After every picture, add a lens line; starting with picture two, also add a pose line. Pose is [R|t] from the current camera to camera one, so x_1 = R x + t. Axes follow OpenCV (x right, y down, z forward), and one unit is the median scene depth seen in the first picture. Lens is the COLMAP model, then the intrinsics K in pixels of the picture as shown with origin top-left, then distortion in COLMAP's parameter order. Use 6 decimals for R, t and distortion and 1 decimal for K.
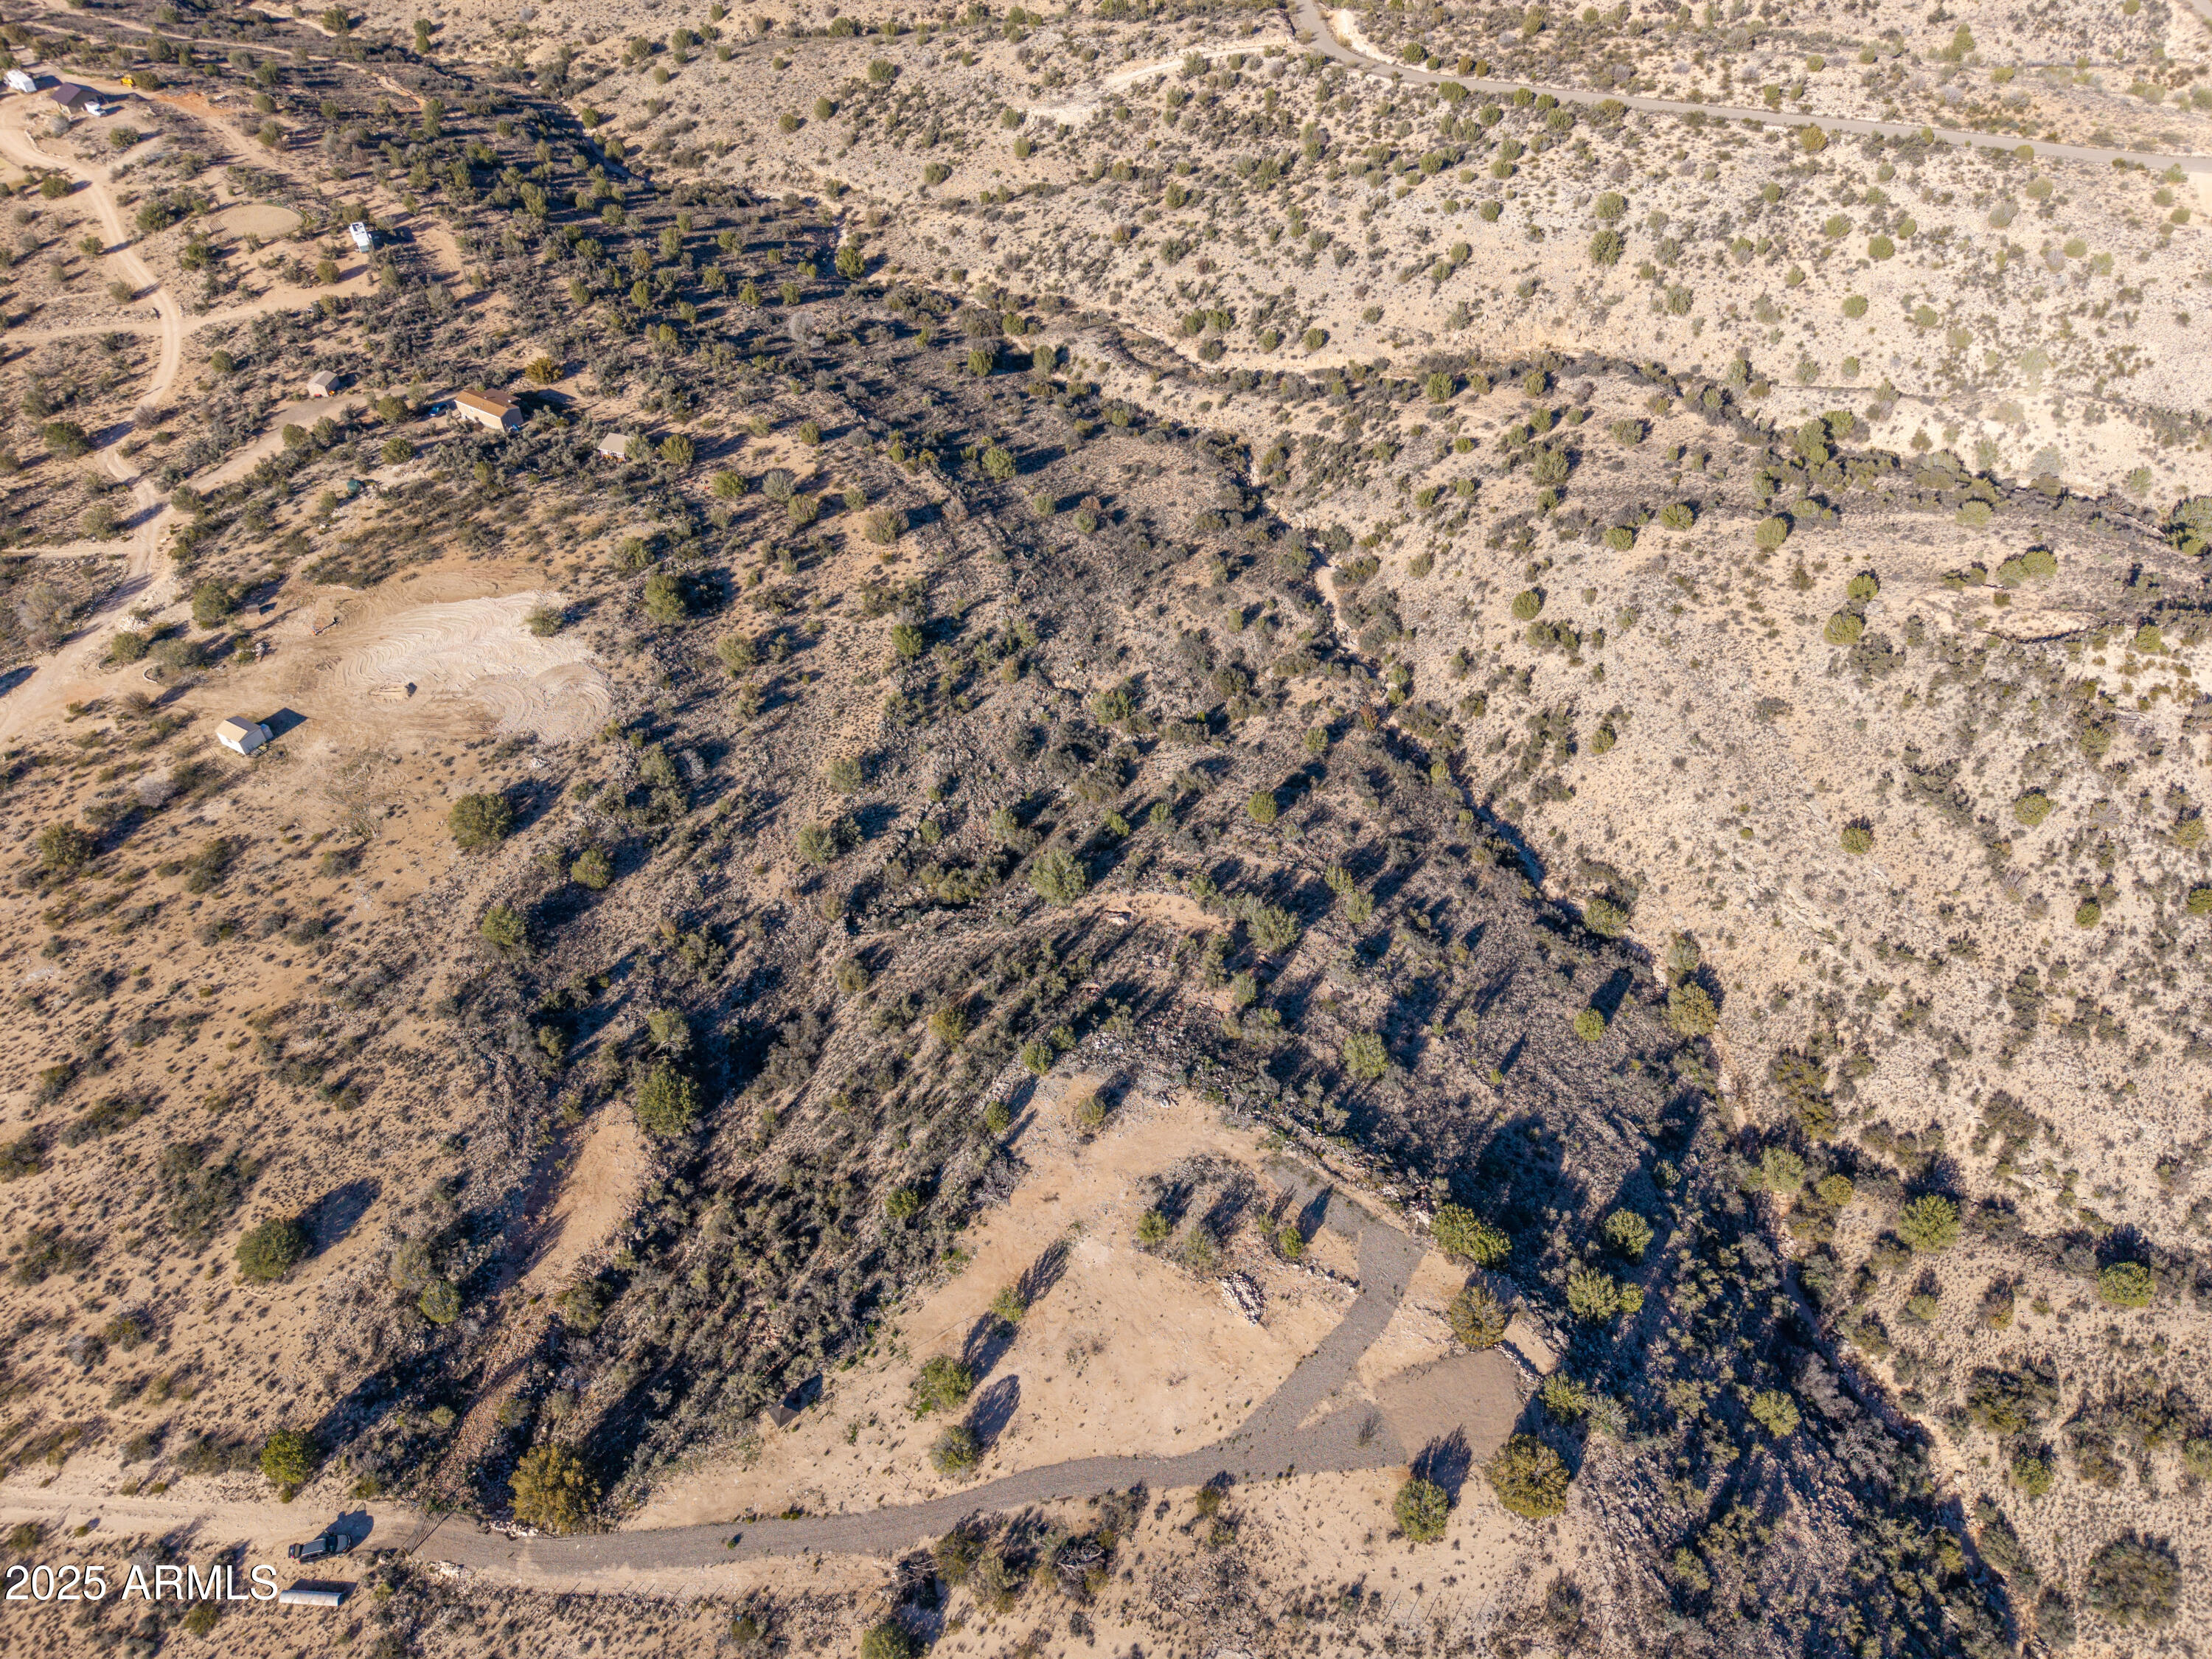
lens RADIAL K [[1492.1, 0, 1107.0], [0, 1492.1, 834.8], [0, 0, 1]] dist [0.016805, -0.013643]
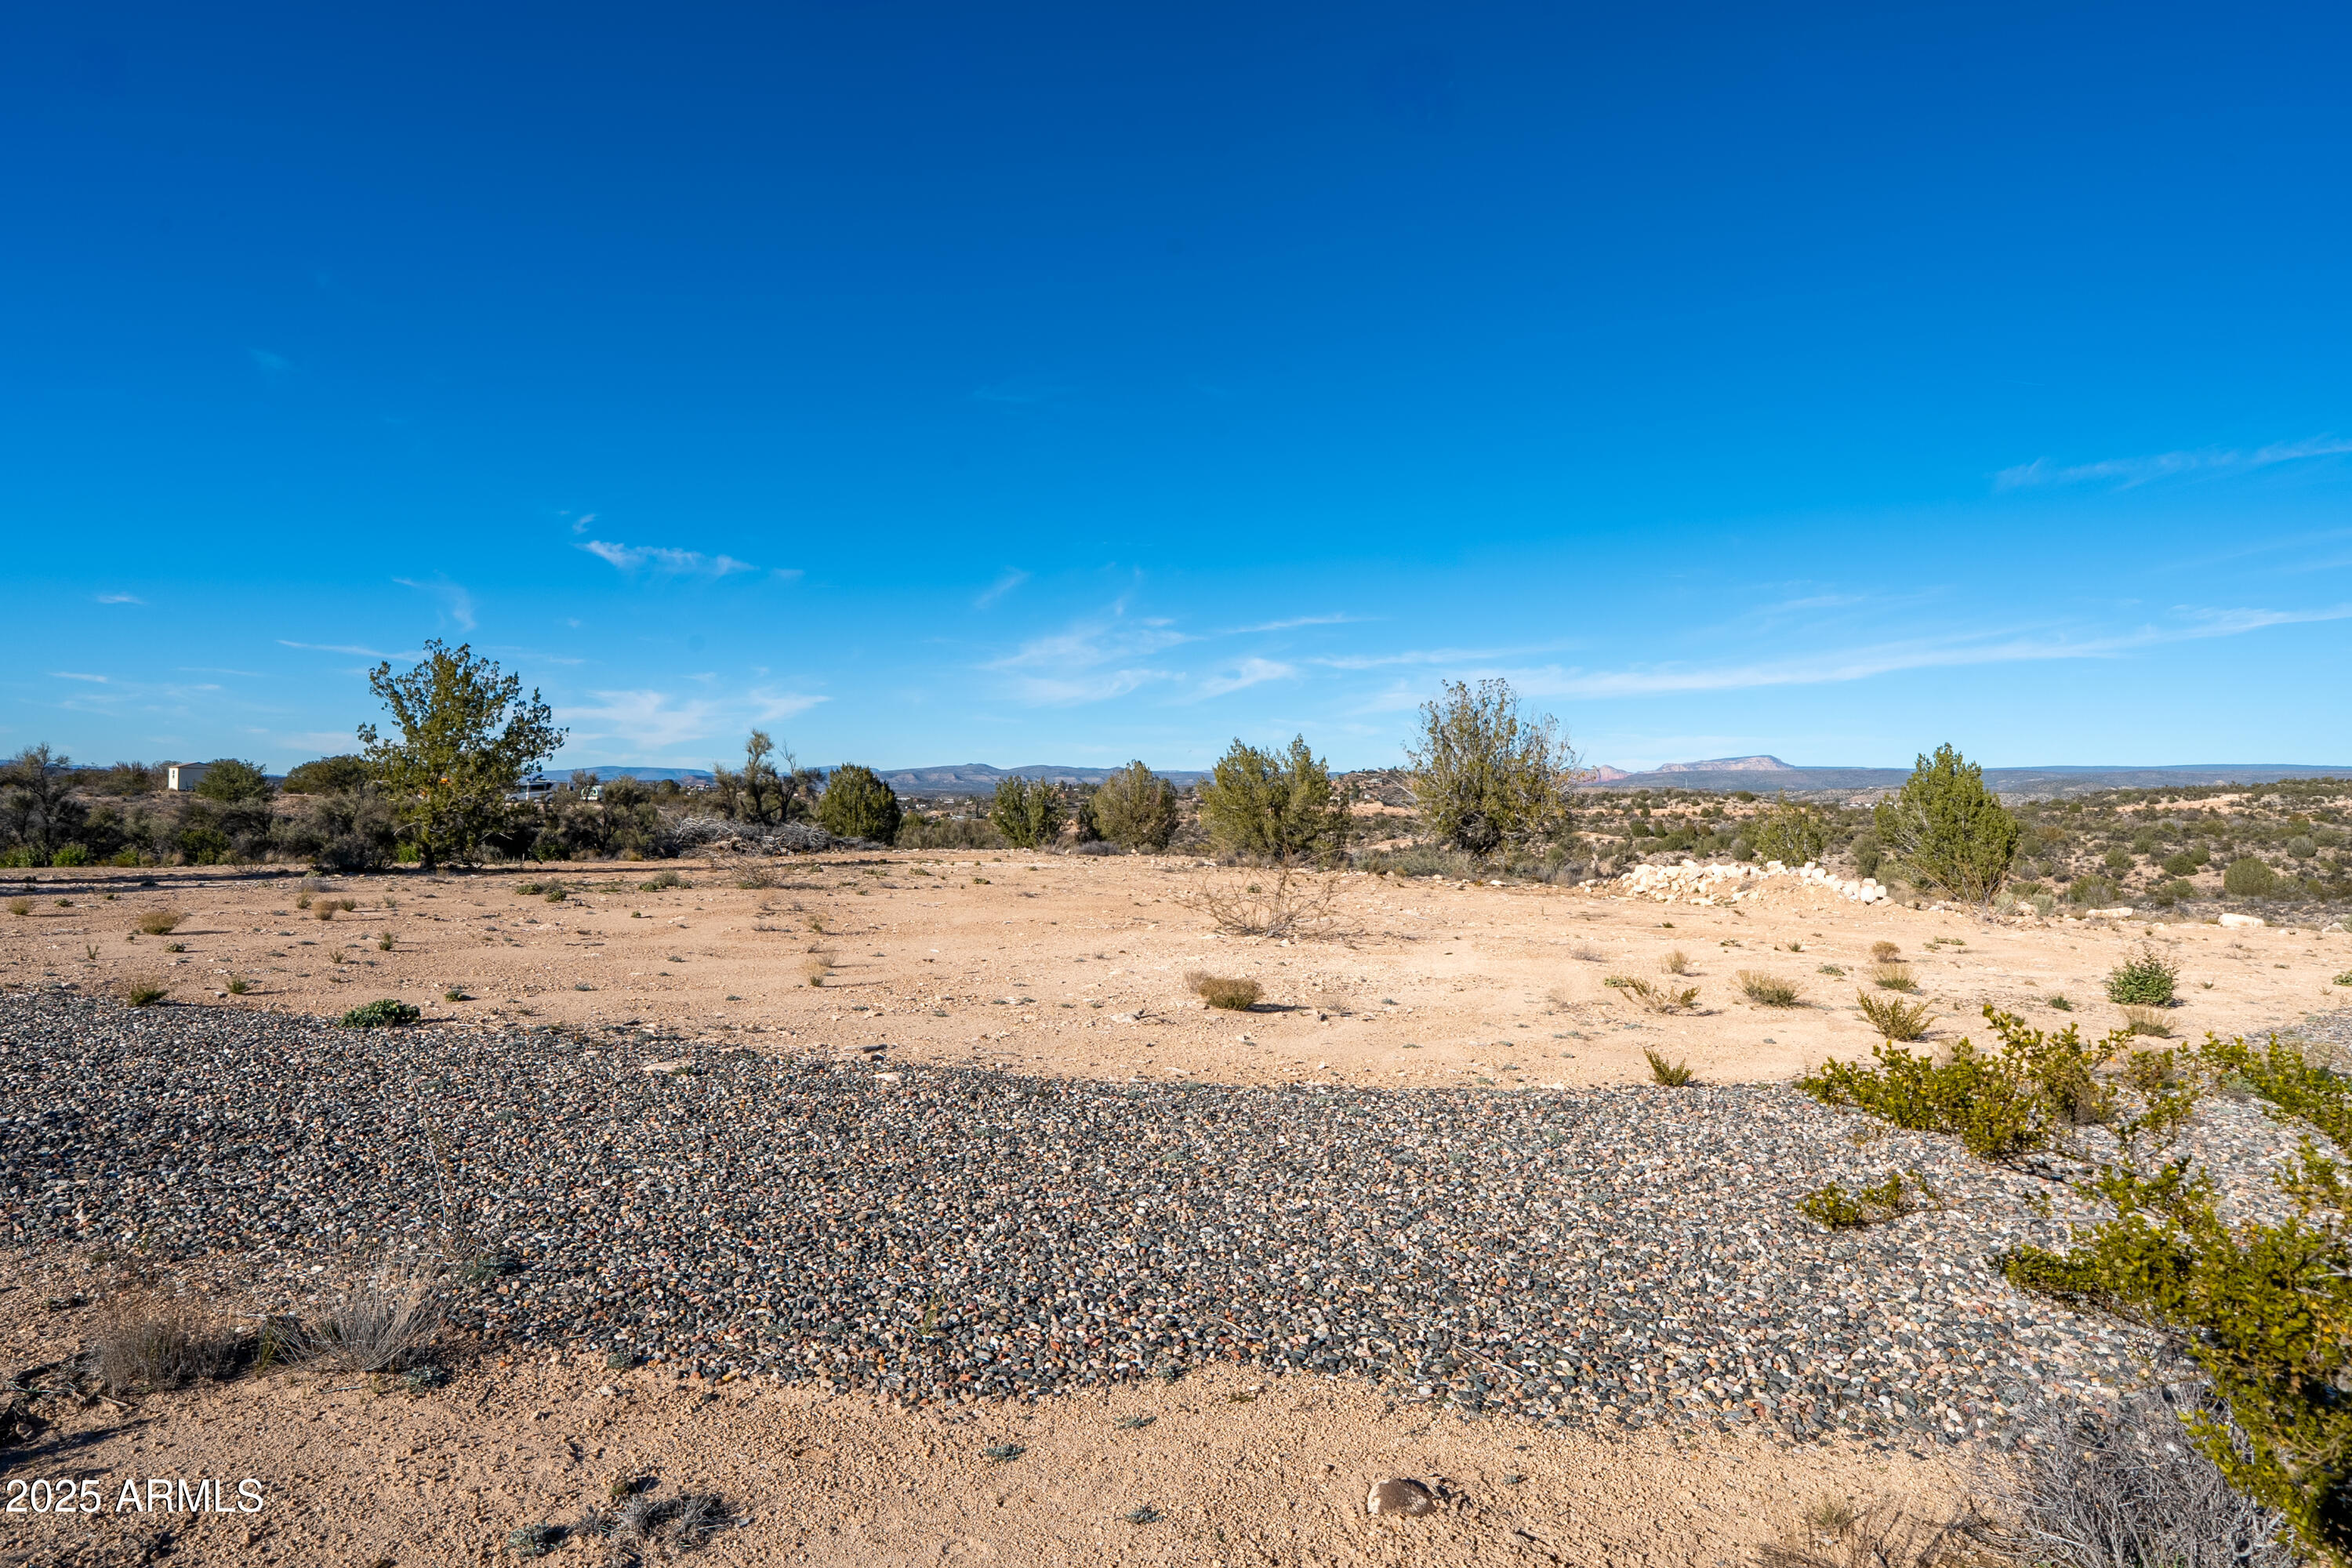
lens RADIAL K [[1196.3, 0, 1199.7], [0, 1196.3, 775.2], [0, 0, 1]] dist [-0.031064, 0.003018]
pose [[0.987084, -0.000396, -0.160206, 0.036736], [-0.116294, 0.686023, -0.718225, 0.286228], [0.110189, 0.727580, 0.677116, 0.634316]]
